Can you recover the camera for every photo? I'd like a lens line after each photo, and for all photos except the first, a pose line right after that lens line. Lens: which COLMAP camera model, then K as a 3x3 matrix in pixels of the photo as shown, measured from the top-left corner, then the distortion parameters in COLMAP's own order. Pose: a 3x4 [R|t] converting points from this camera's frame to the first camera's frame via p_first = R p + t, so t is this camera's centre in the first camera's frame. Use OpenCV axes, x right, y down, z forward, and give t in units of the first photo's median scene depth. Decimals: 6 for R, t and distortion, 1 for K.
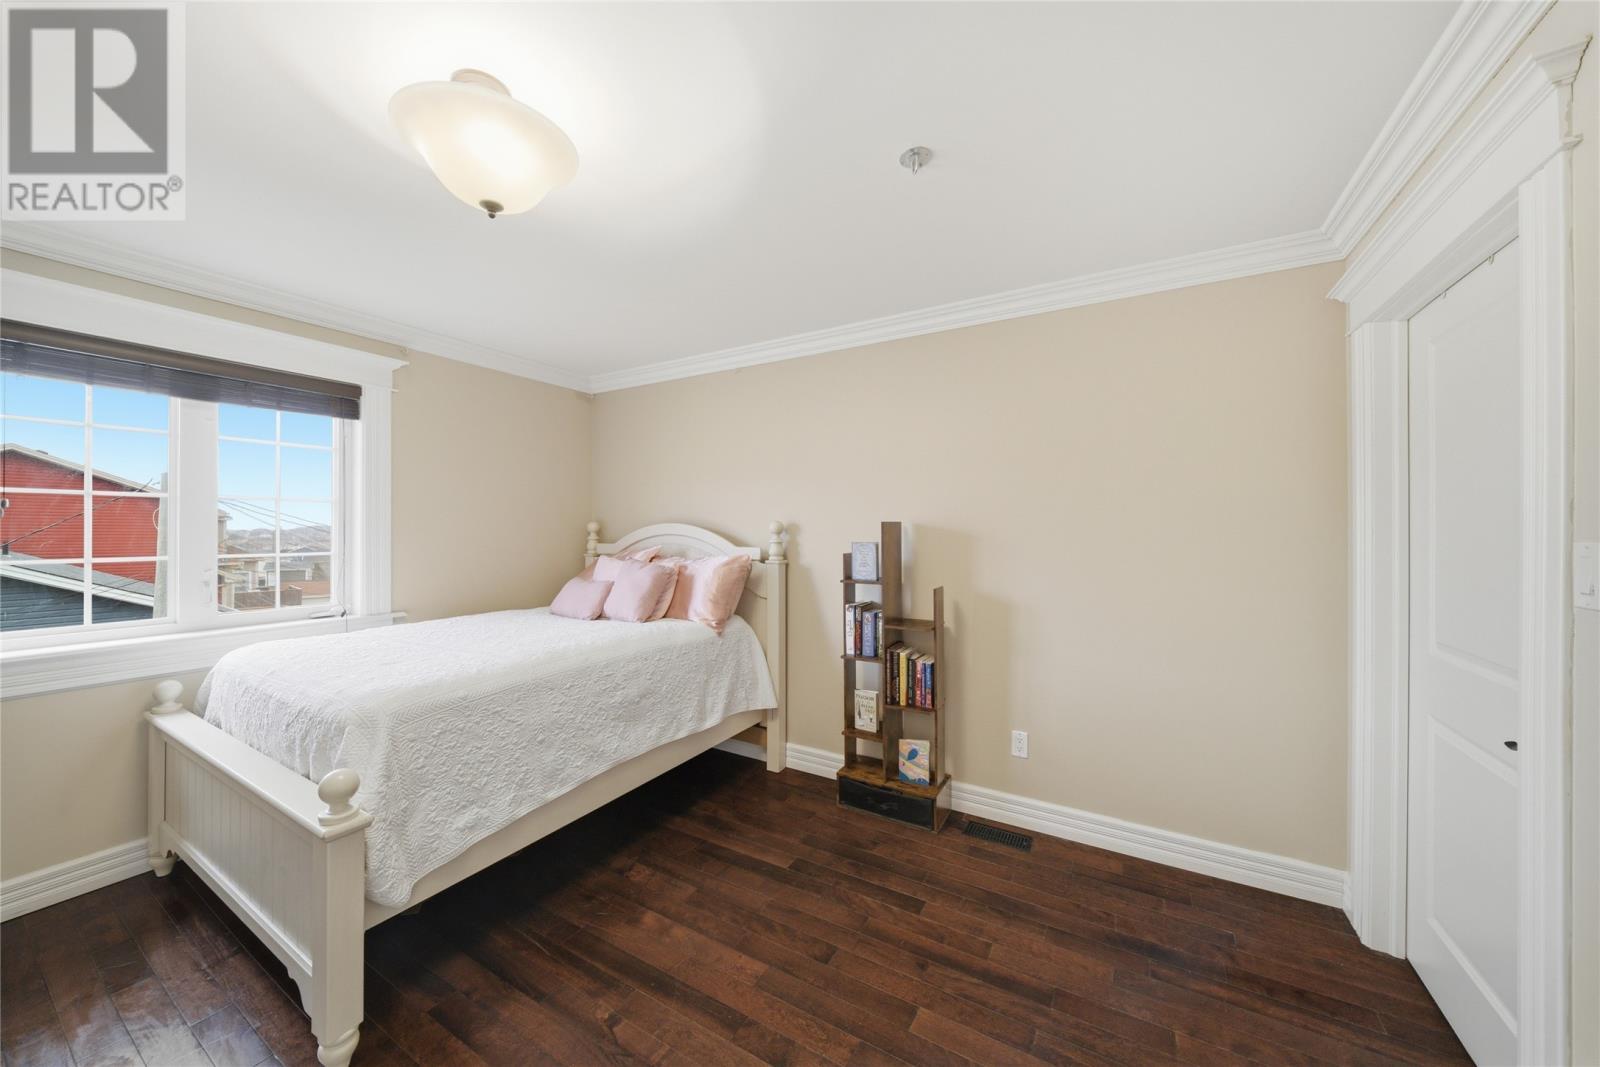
lens RADIAL K [[557.4, 0, 801.2], [0, 557.4, 528.5], [0, 0, 1]] dist [0.009875, -0.006851]
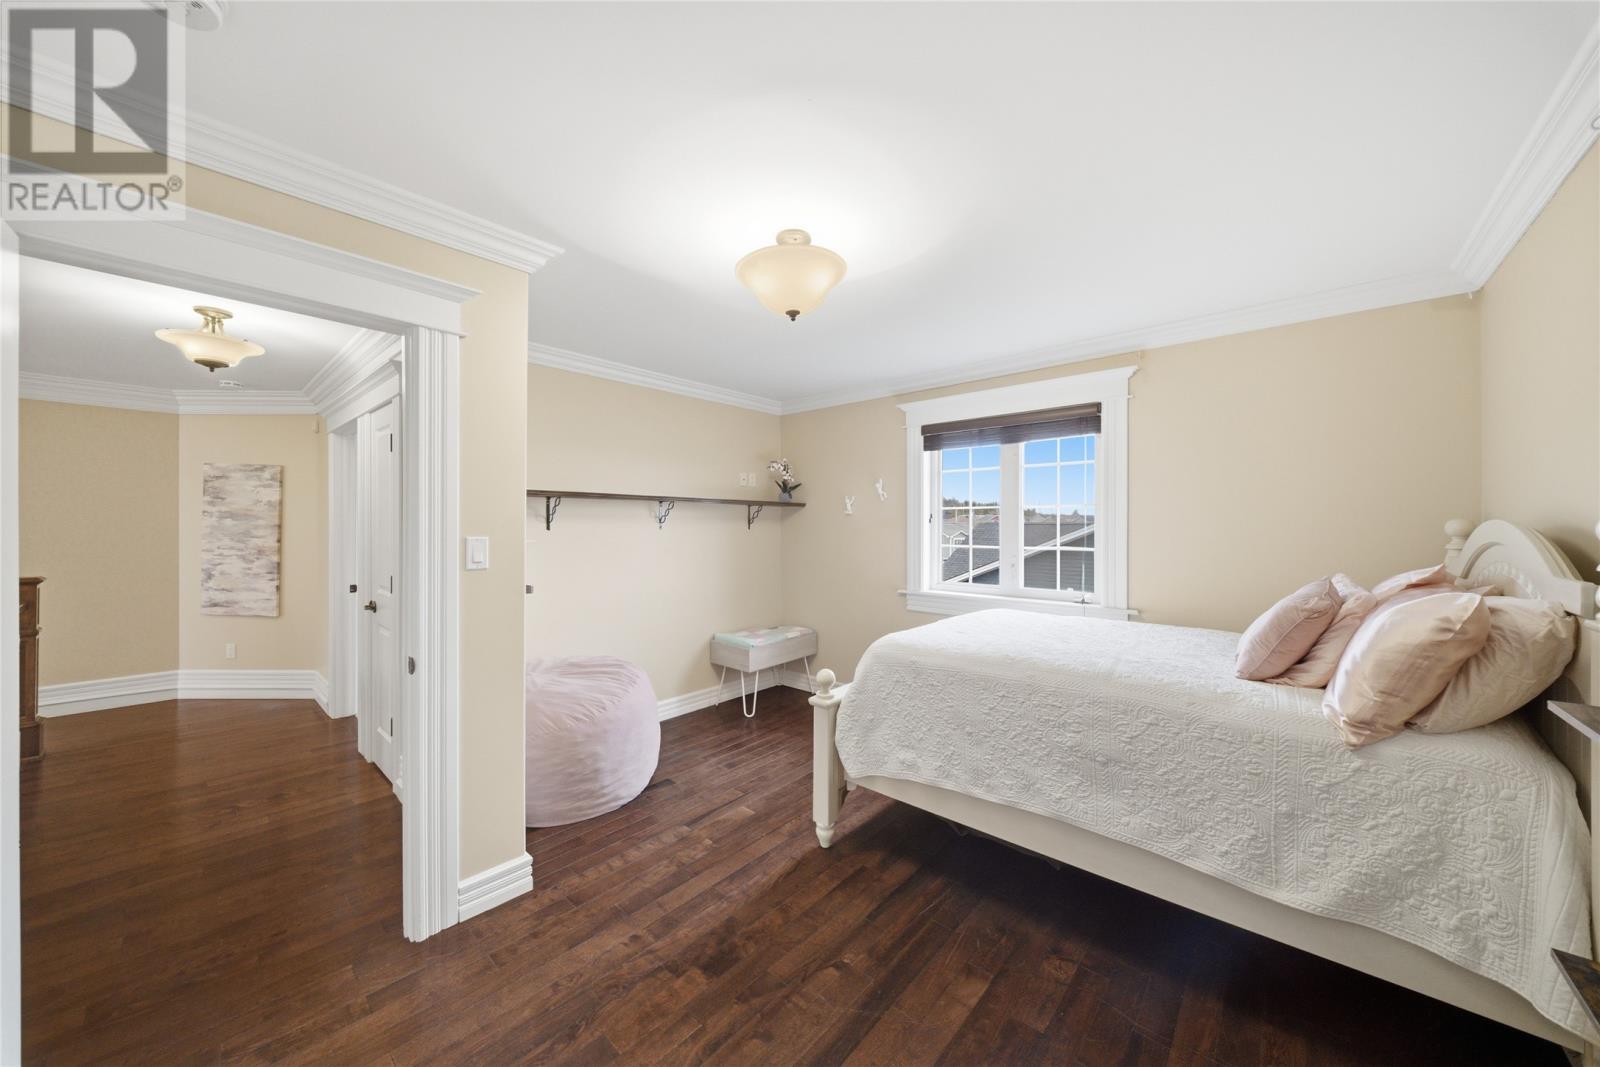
lens RADIAL K [[557.4, 0, 801.2], [0, 557.4, 528.5], [0, 0, 1]] dist [0.009875, -0.006851]
pose [[-0.190986, 0.001754, -0.981591, 0.515215], [-0.002696, 0.999994, 0.002311, -0.001881], [0.981589, 0.003088, -0.190980, 0.746876]]
